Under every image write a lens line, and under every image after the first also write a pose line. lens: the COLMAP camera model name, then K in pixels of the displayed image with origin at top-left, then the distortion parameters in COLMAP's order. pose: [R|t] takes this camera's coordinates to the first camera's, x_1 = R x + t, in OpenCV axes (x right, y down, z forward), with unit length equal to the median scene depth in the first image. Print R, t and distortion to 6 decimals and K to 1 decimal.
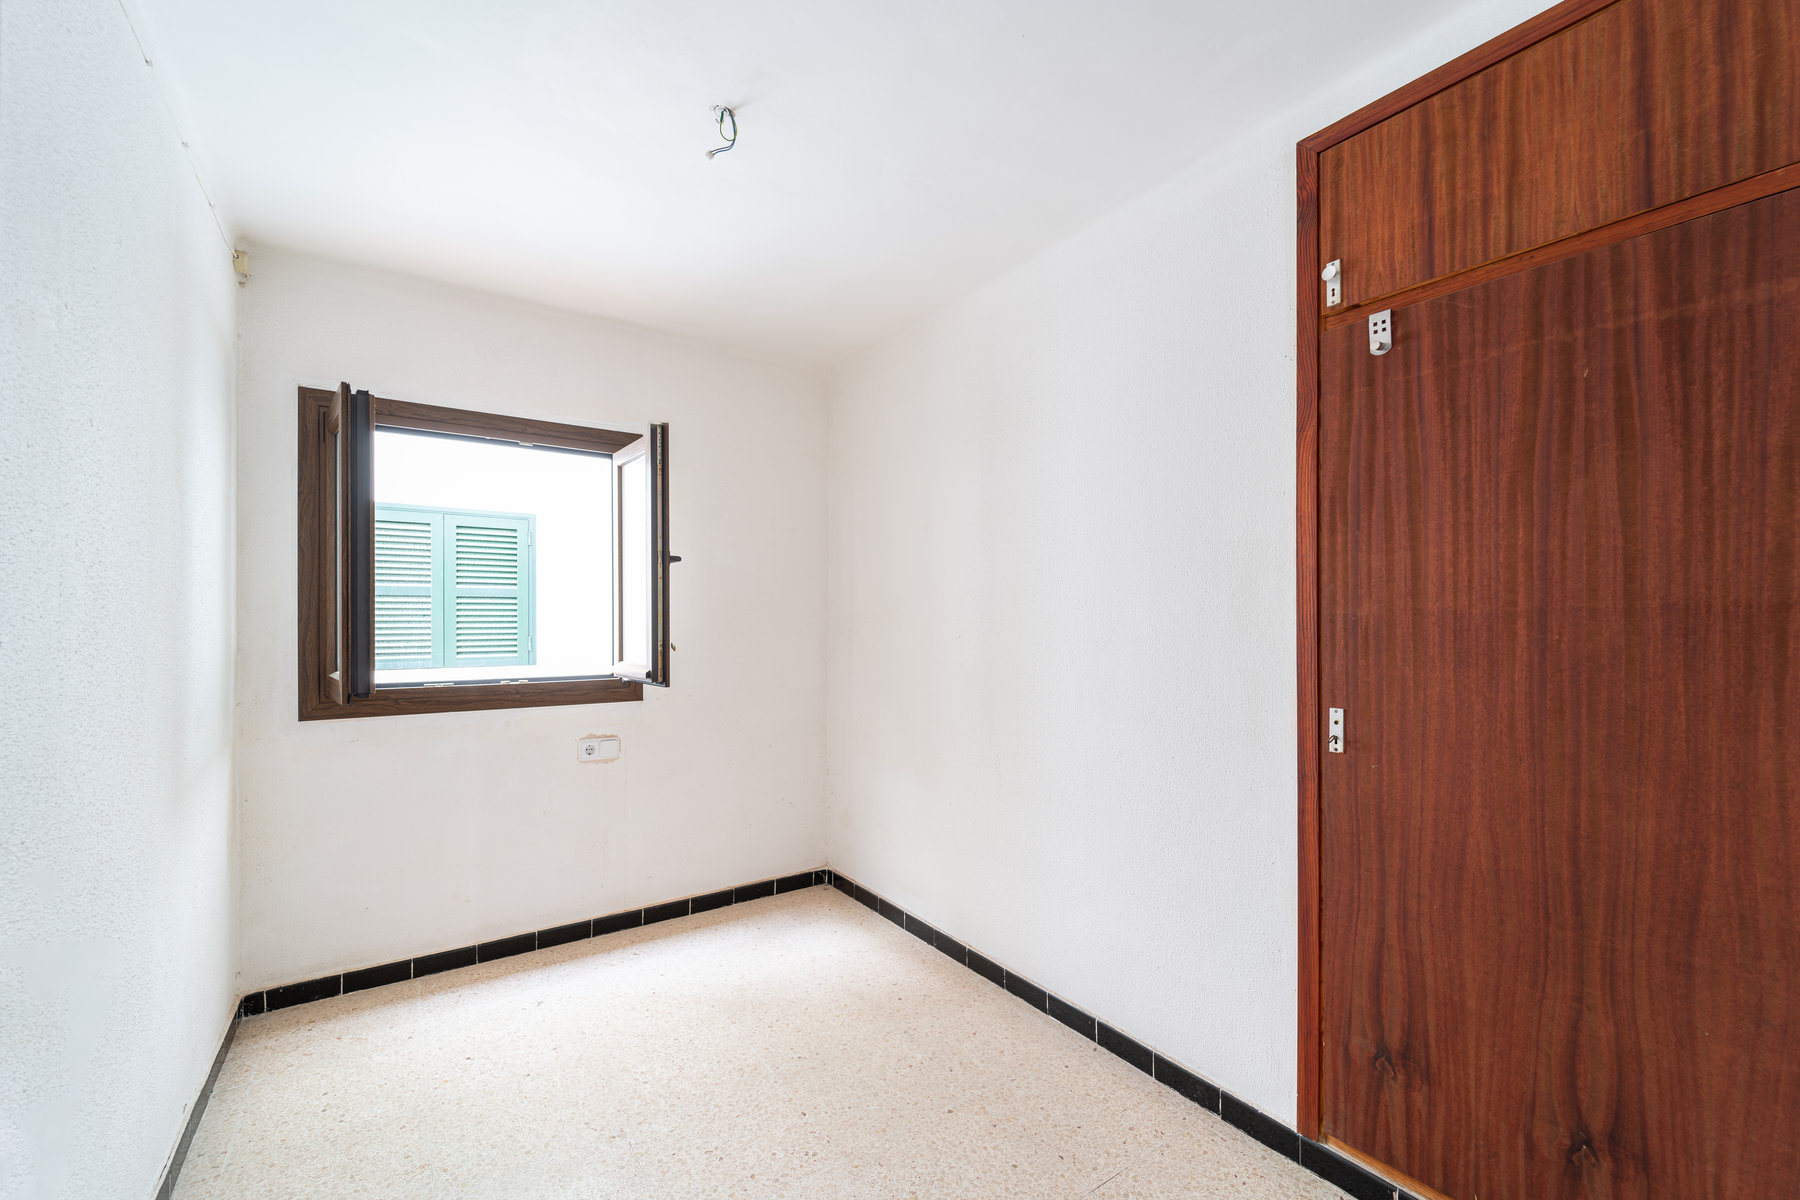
lens RADIAL K [[722.9, 0, 929.3], [0, 722.9, 615.4], [0, 0, 1]] dist [0.002868, -0.000592]
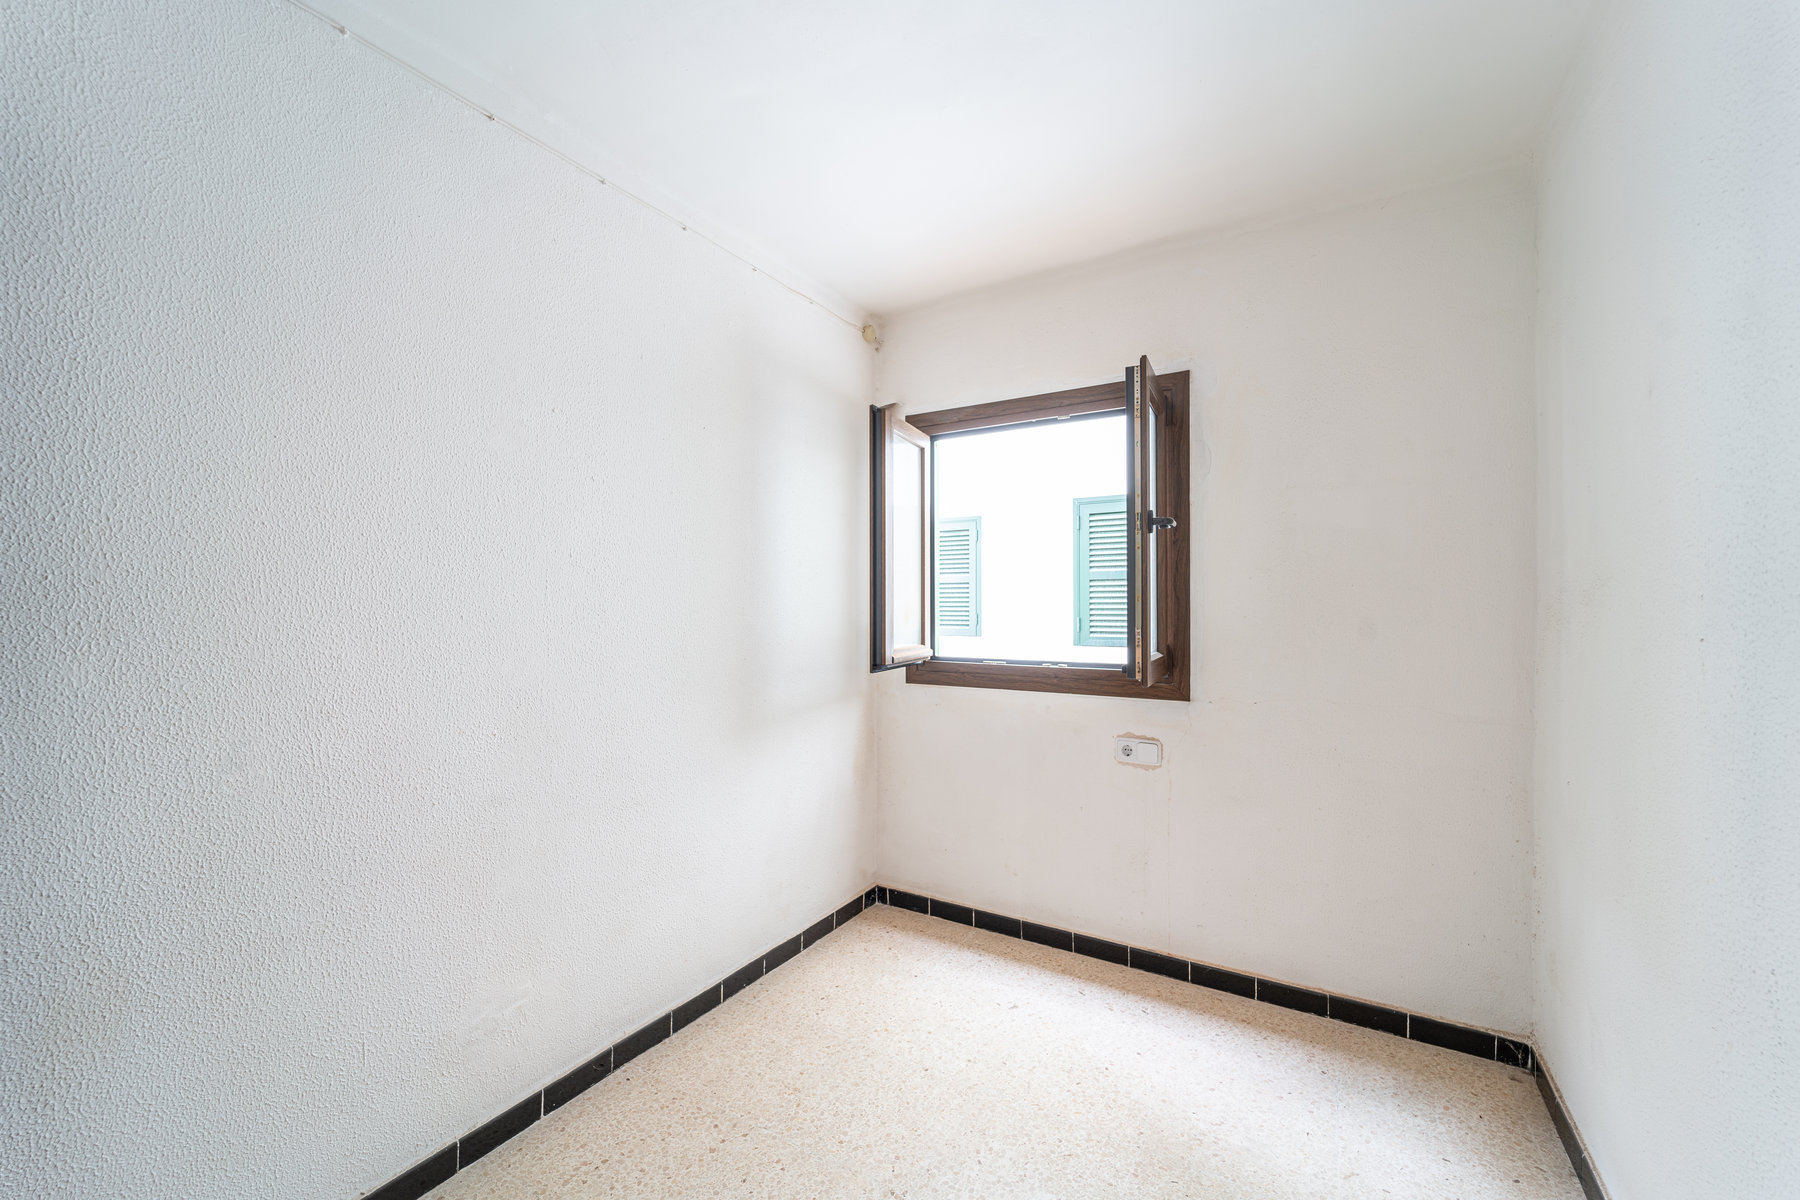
lens RADIAL K [[722.9, 0, 906.9], [0, 722.9, 603.0], [0, 0, 1]] dist [0.002868, -0.000592]
pose [[0.393283, -0.004264, -0.919408, 0.229059], [0.008396, 0.999964, -0.001046, 0.006825], [0.919379, -0.007308, 0.393304, 0.415098]]
